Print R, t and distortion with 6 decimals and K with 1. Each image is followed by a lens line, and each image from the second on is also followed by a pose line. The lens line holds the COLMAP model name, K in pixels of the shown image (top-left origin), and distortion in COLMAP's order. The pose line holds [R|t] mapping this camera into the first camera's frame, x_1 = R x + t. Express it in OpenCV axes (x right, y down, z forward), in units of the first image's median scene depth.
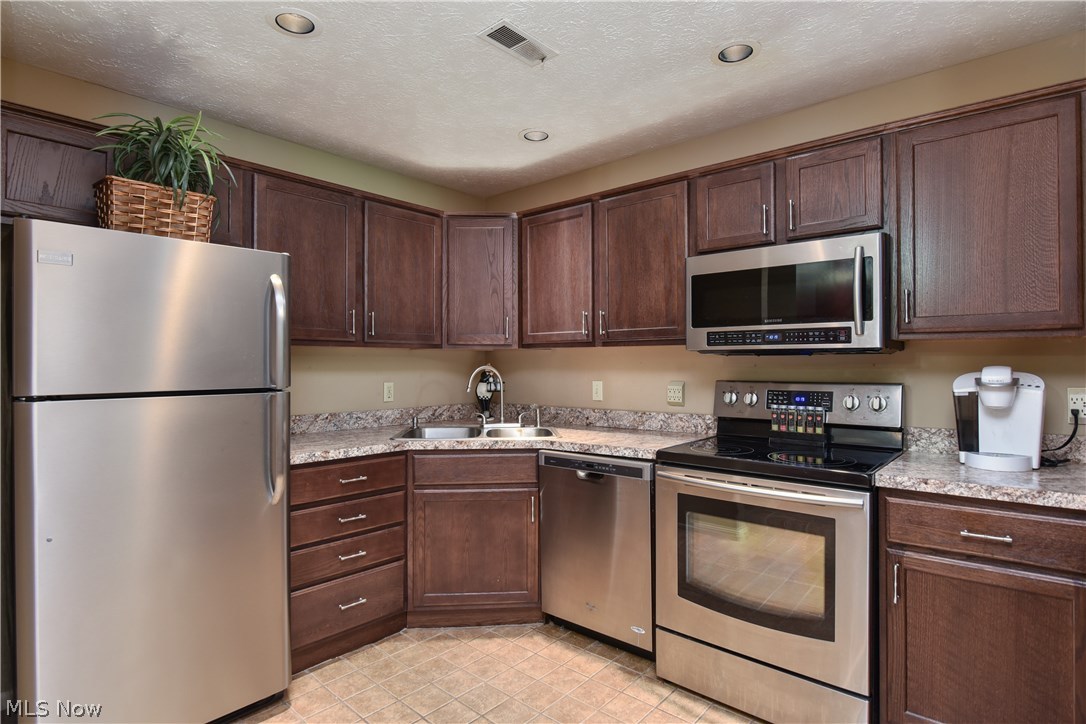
lens RADIAL K [[572.5, 0, 543.0], [0, 572.5, 362.0], [0, 0, 1]] dist [-0.003918, -0.000983]
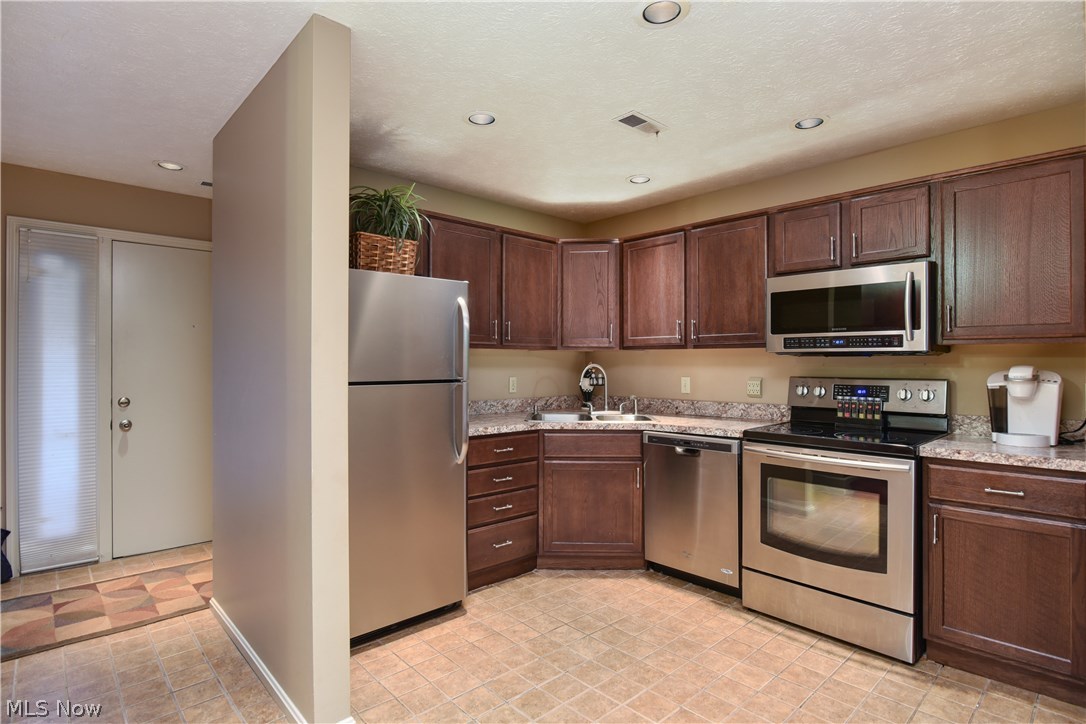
lens RADIAL K [[557.8, 0, 543.0], [0, 557.8, 362.0], [0, 0, 1]] dist [-0.002014, -0.001614]
pose [[0.994500, 0.003159, -0.104691, -0.114745], [-0.002901, 0.999992, 0.002620, -0.000712], [0.104699, -0.002302, 0.994501, -0.283445]]
